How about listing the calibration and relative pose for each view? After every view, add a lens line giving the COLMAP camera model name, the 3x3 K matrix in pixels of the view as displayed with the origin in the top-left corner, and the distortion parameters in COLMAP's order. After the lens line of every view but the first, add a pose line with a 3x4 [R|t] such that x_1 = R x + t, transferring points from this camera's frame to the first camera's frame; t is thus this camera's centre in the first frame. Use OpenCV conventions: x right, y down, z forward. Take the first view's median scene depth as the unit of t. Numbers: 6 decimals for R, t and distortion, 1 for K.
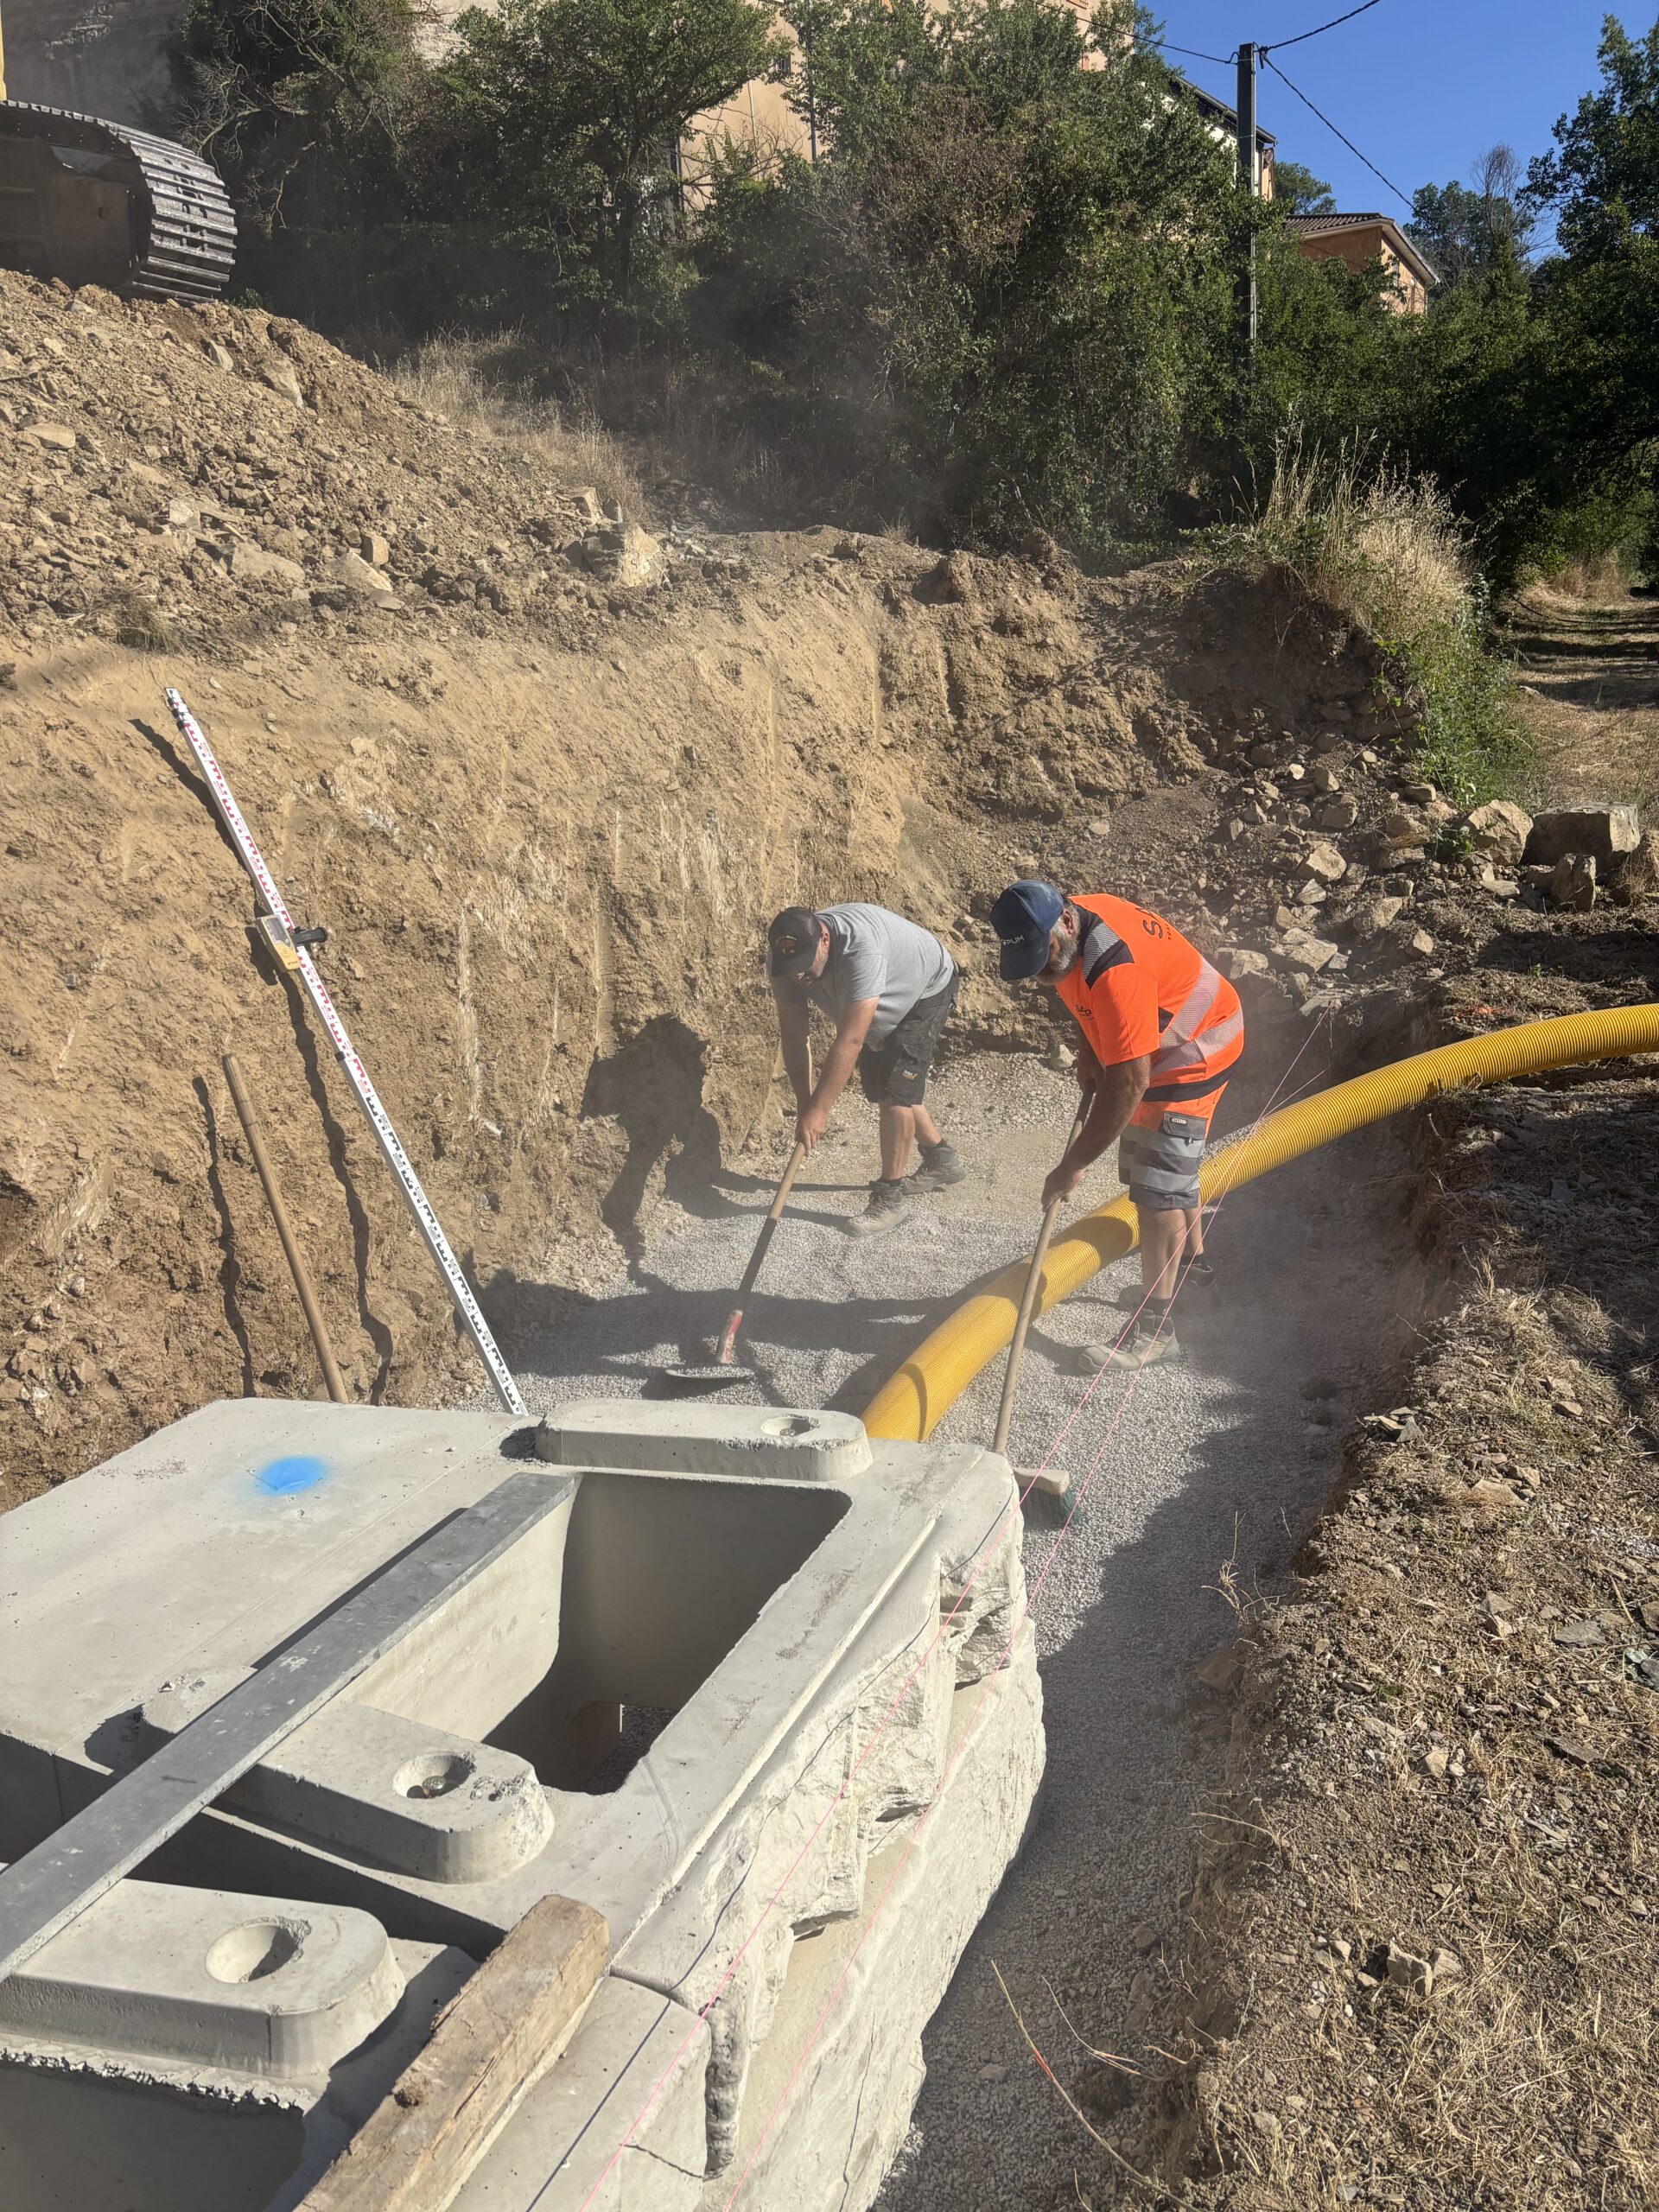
lens RADIAL K [[1694.5, 0, 821.8], [0, 1694.5, 1150.3], [0, 0, 1]] dist [0.063081, -0.077356]
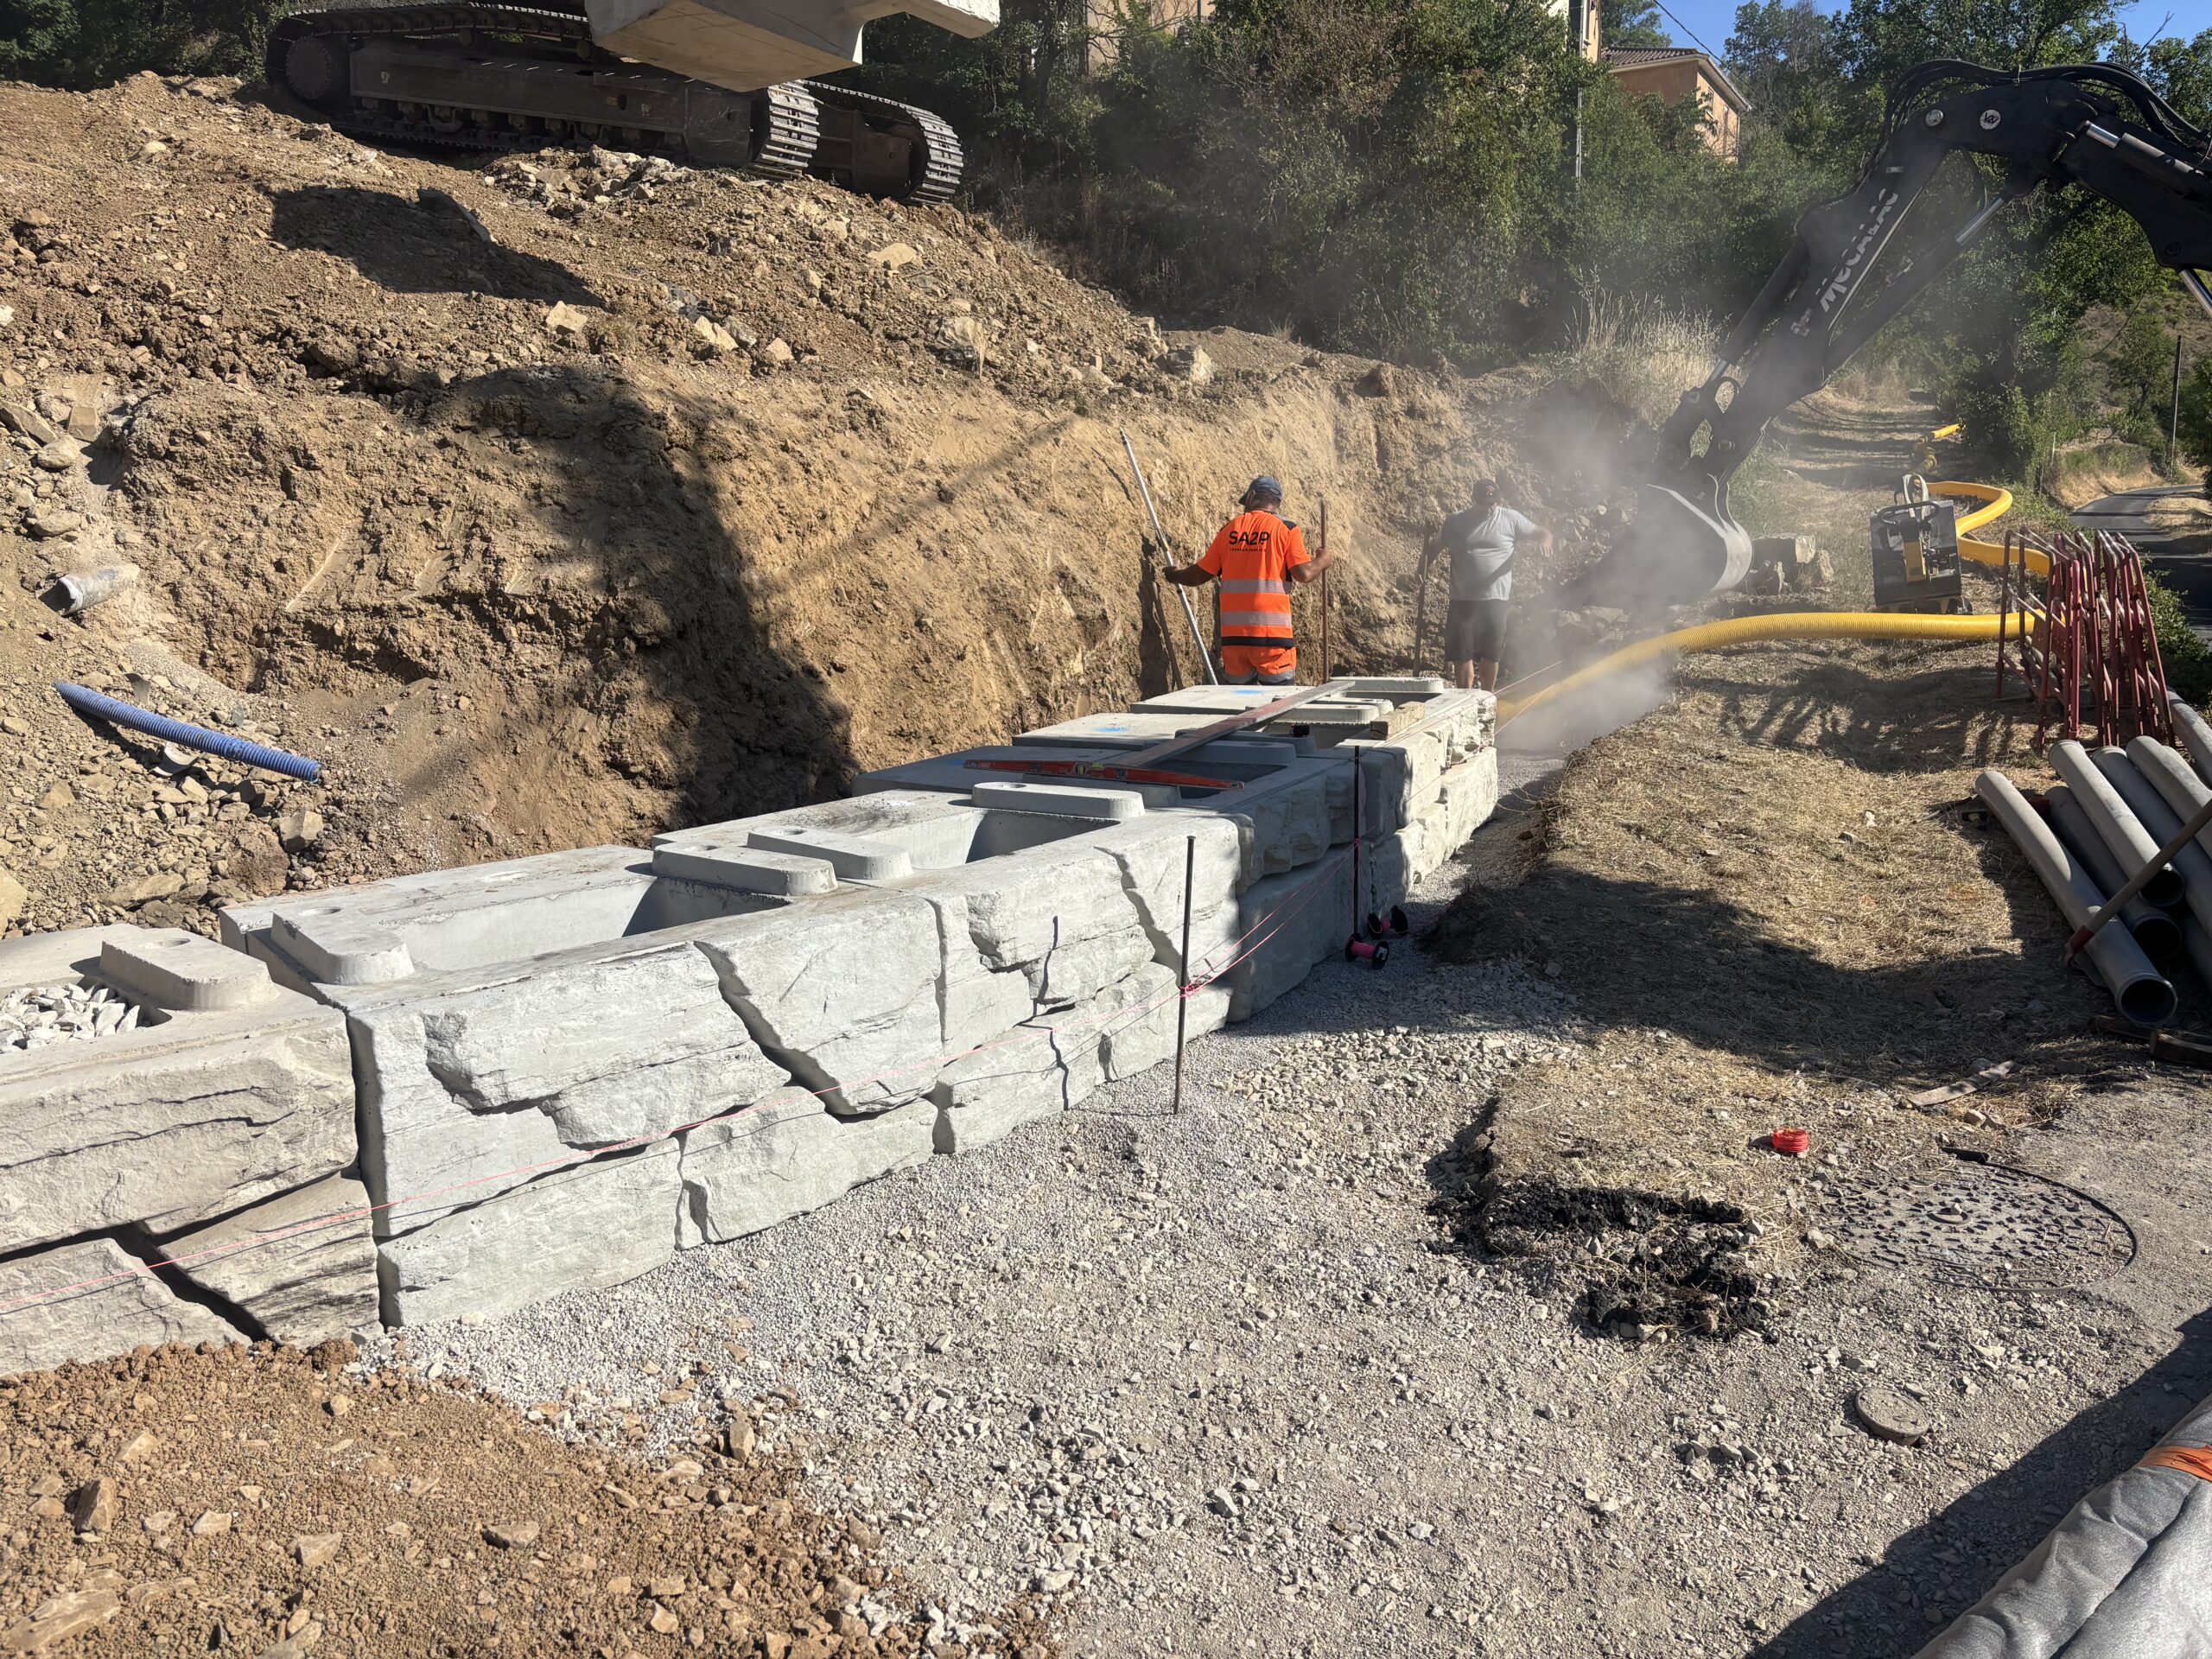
lens RADIAL K [[1694.5, 0, 1106.0], [0, 1694.5, 829.5], [0, 0, 1]] dist [0.063081, -0.077356]
pose [[0.999320, 0.033771, -0.014832, -0.056644], [-0.034501, 0.998047, -0.052081, 0.066526], [0.013044, 0.052557, 0.998533, -0.219052]]
